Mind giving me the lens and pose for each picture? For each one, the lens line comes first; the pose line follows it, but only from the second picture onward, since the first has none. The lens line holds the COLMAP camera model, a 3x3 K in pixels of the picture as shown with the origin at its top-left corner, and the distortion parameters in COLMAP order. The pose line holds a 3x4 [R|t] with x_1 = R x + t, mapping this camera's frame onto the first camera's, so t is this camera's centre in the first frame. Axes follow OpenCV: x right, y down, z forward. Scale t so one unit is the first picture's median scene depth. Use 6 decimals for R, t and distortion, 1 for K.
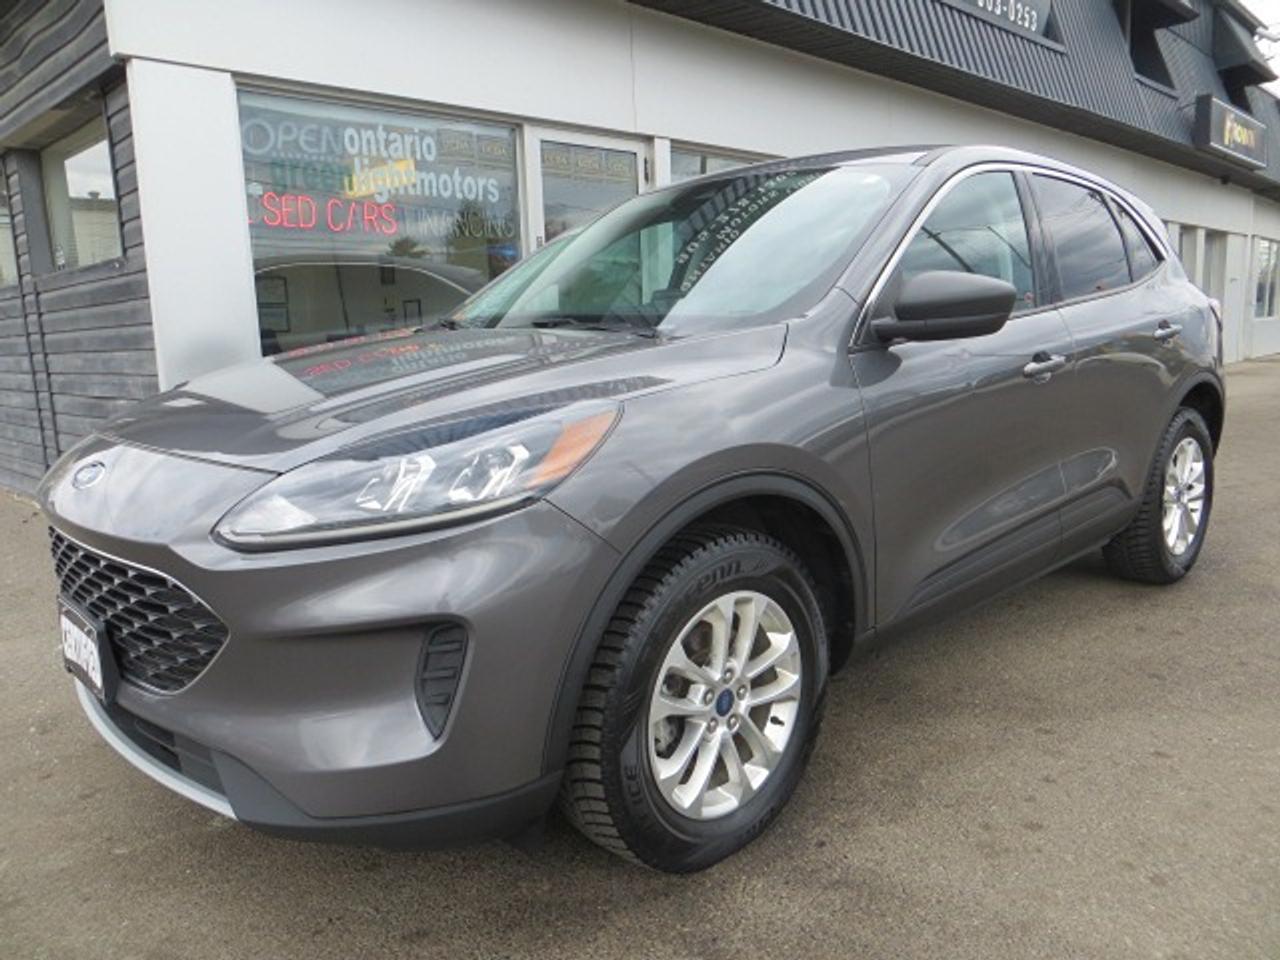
lens RADIAL K [[948.8, 0, 640.0], [0, 948.8, 480.0], [0, 0, 1]] dist [-0.020140, 0.009851]
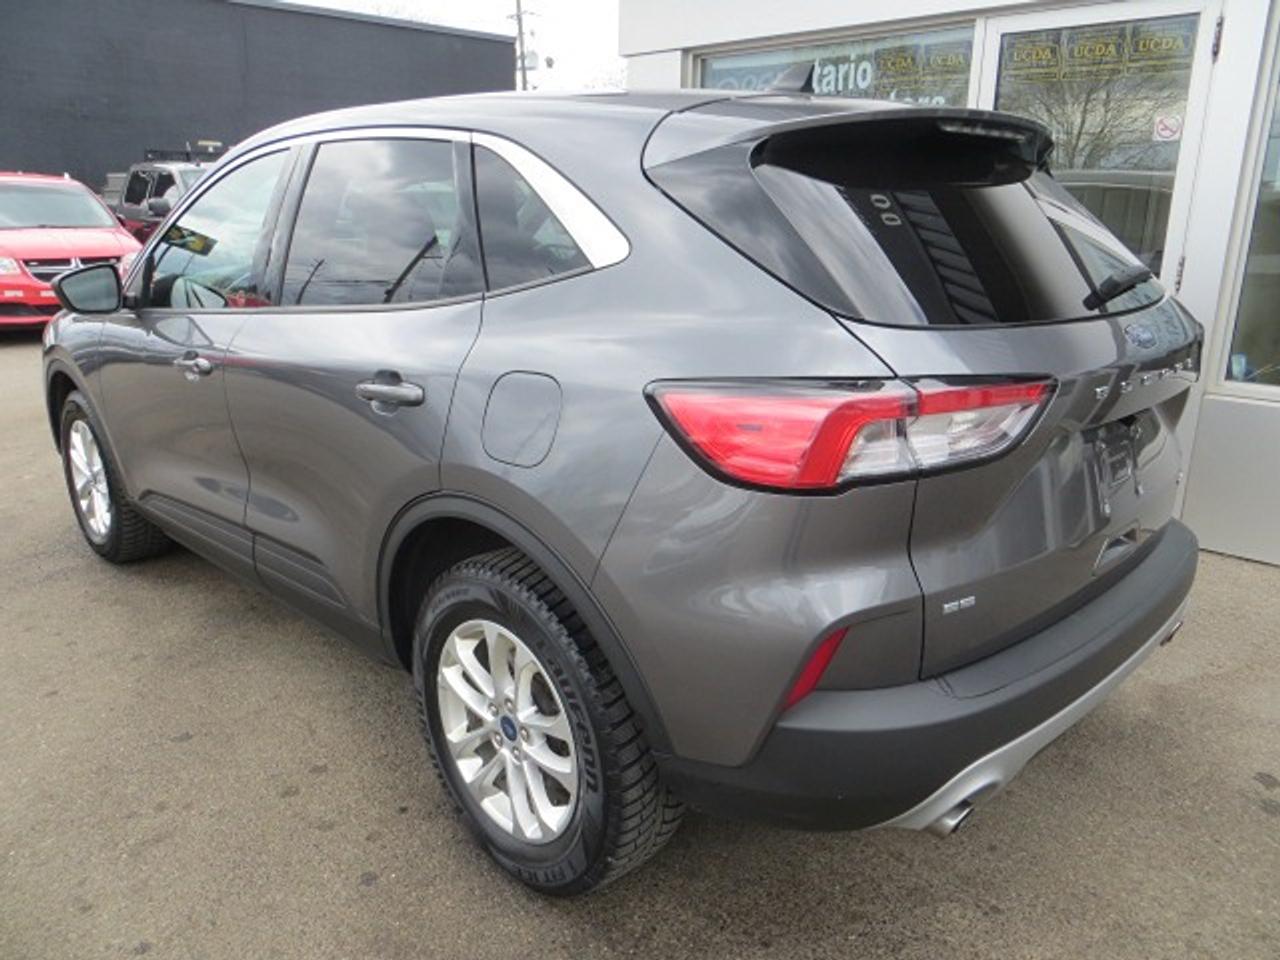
lens RADIAL K [[948.8, 0, 640.0], [0, 948.8, 480.0], [0, 0, 1]] dist [-0.020140, 0.009851]
pose [[0.038377, 0.306173, -0.951202, 0.805779], [-0.179157, 0.938587, 0.294884, -0.216879], [0.983072, 0.159098, 0.090873, 0.786311]]
